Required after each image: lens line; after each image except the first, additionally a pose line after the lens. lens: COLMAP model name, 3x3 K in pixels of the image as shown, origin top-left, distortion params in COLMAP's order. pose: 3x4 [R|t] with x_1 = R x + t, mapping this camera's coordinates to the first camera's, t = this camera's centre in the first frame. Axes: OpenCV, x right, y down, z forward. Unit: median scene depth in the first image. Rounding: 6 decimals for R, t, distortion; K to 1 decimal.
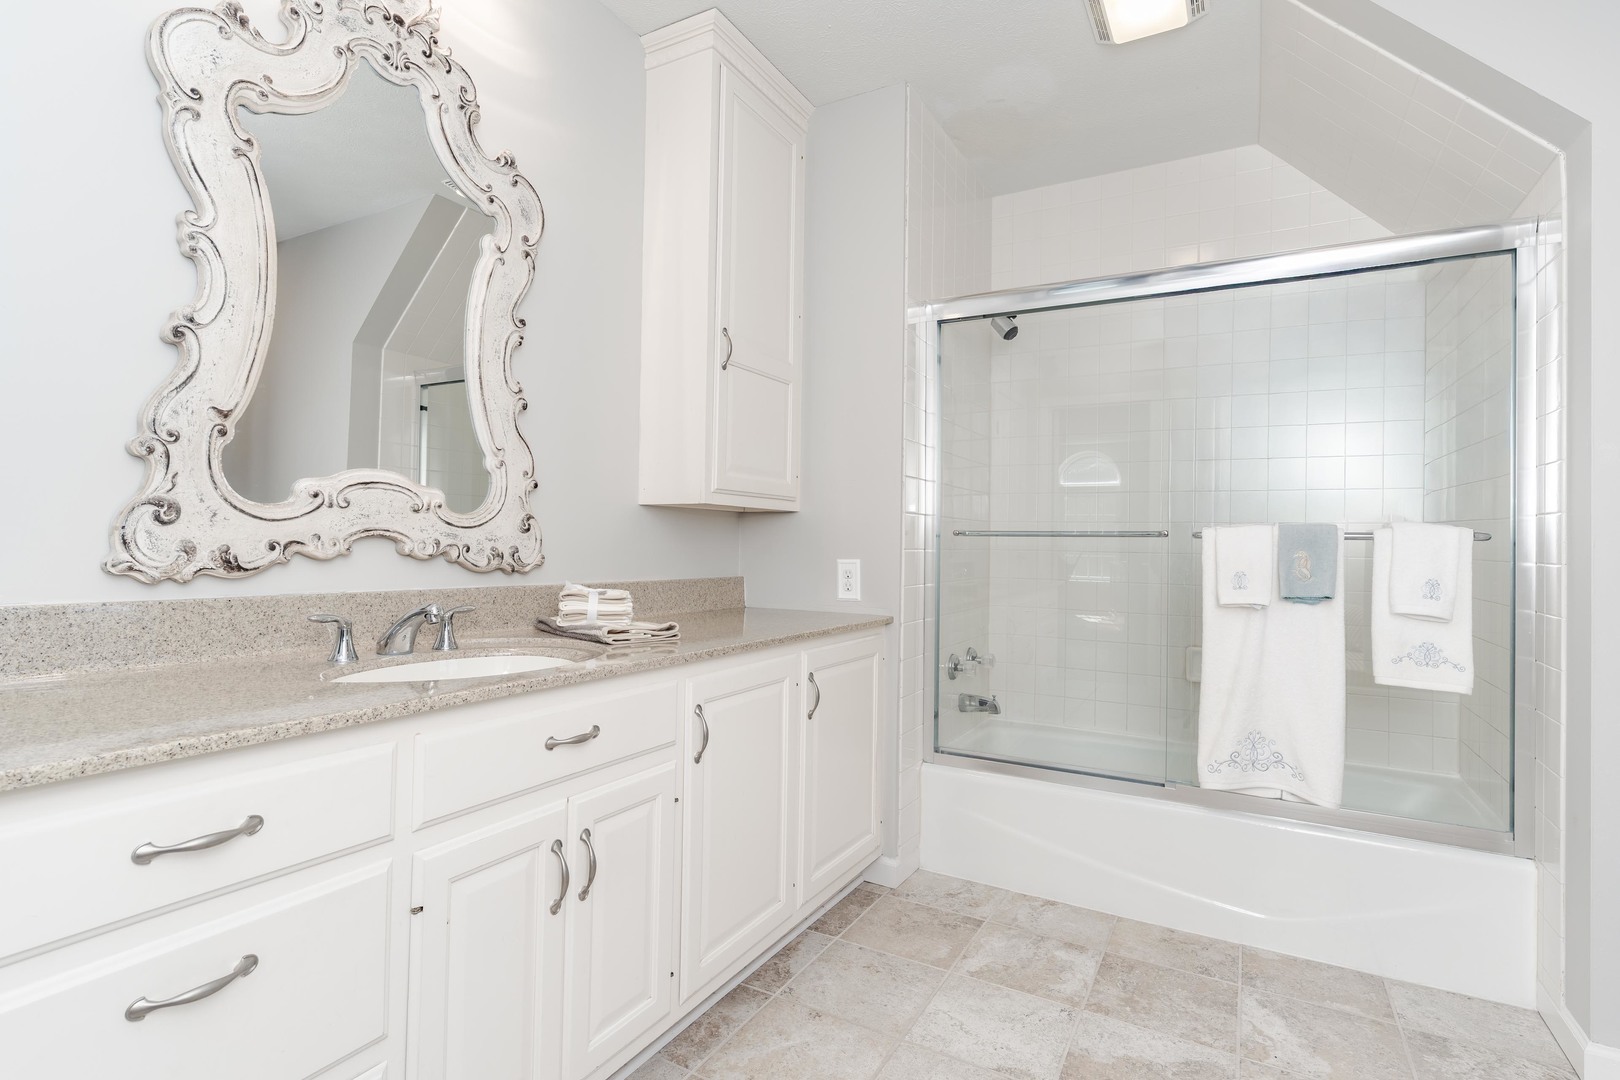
lens RADIAL K [[784.7, 0, 810.0], [0, 784.7, 531.8], [0, 0, 1]] dist [-0.004315, 0.001101]
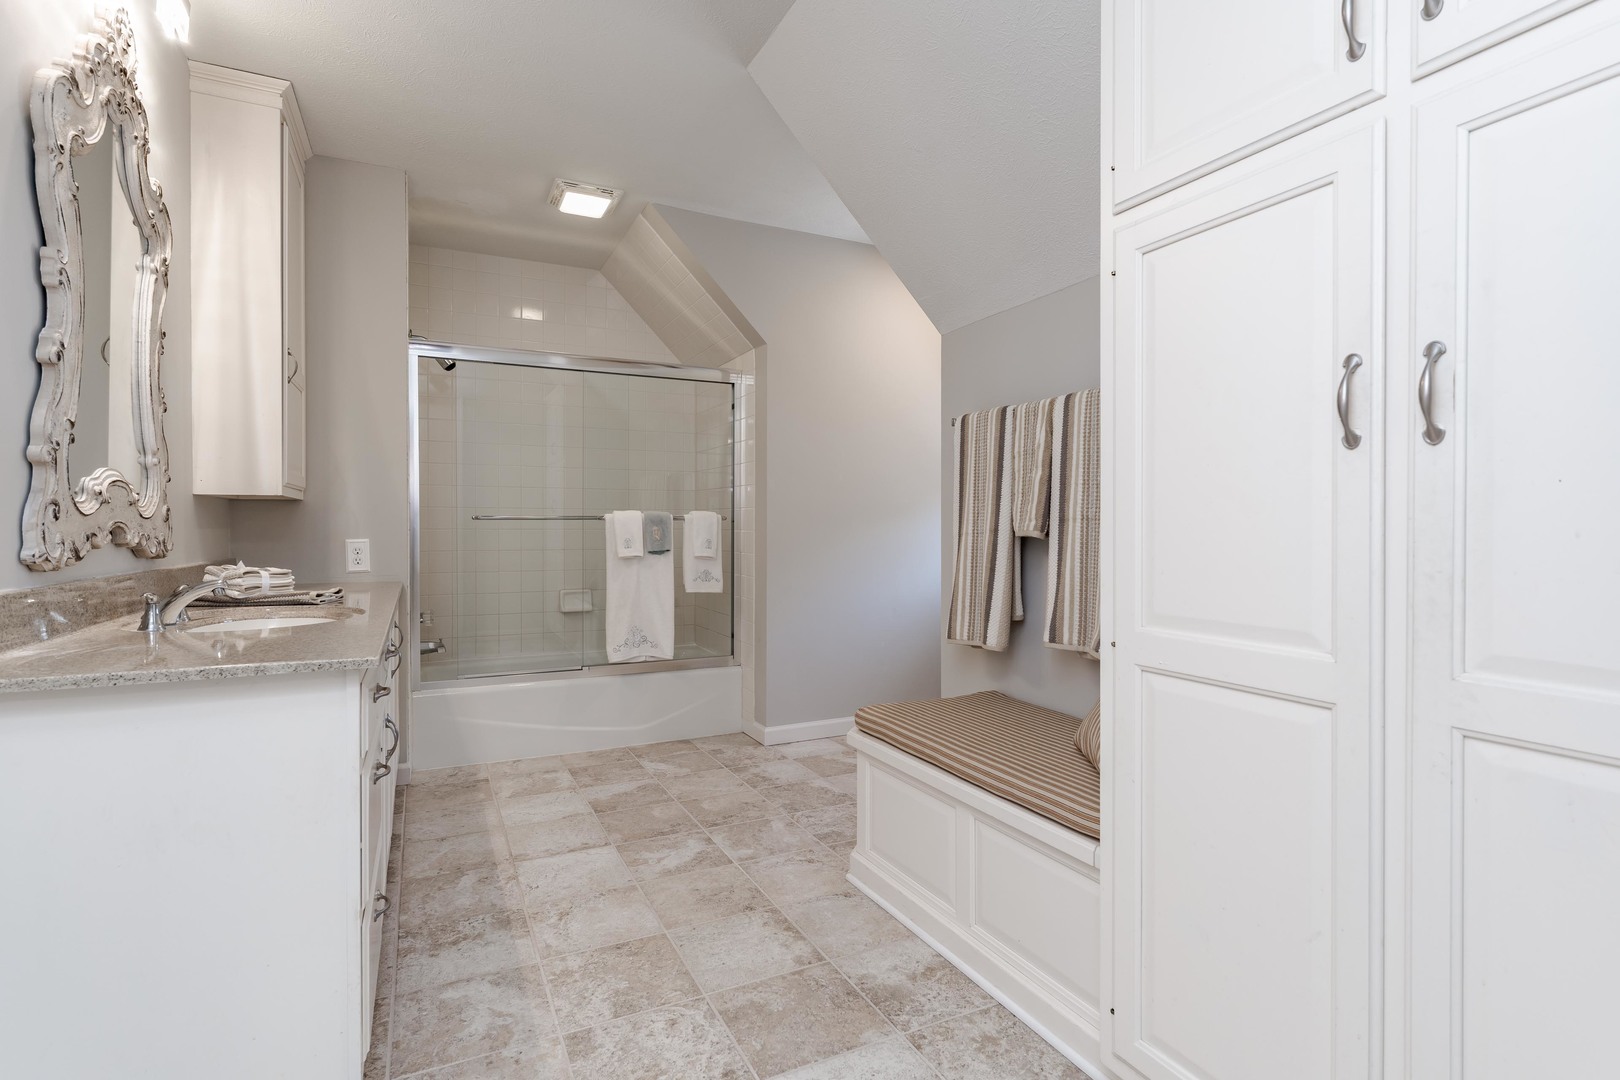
lens RADIAL K [[784.7, 0, 810.6], [0, 784.7, 536.3], [0, 0, 1]] dist [-0.004315, 0.001101]
pose [[0.566027, -0.026899, 0.823948, -0.728881], [-0.004478, 0.999352, 0.035702, -0.021500], [-0.824374, -0.023898, 0.565540, -0.379209]]
